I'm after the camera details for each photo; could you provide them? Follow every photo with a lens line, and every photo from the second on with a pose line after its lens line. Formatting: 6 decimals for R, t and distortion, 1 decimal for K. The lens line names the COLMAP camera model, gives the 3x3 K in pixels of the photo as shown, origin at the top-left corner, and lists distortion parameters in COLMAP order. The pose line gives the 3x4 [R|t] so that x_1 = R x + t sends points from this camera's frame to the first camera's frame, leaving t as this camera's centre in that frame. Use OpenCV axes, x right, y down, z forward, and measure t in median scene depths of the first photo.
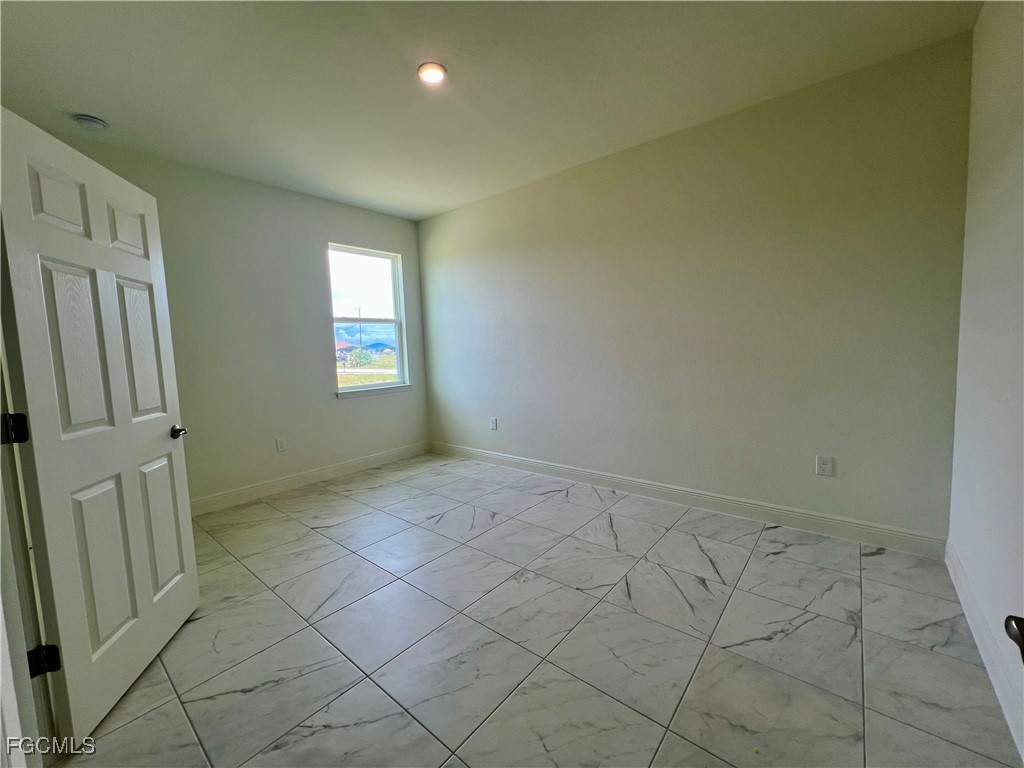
lens RADIAL K [[410.3, 0, 509.7], [0, 410.3, 379.2], [0, 0, 1]] dist [-0.001922, 0.000574]
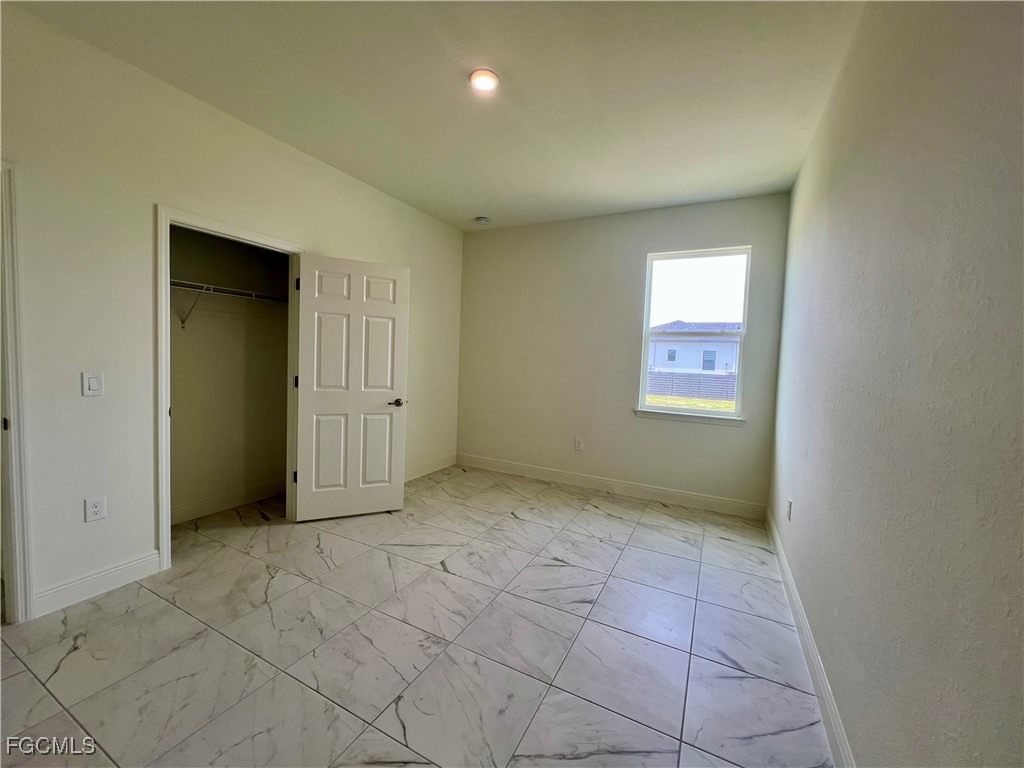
lens RADIAL K [[410.3, 0, 511.5], [0, 410.3, 384.5], [0, 0, 1]] dist [-0.001922, 0.000574]
pose [[0.220877, 0.110266, -0.969048, 0.514523], [-0.125194, 0.988574, 0.083952, -0.082411], [0.967233, 0.102776, 0.232158, 0.570887]]
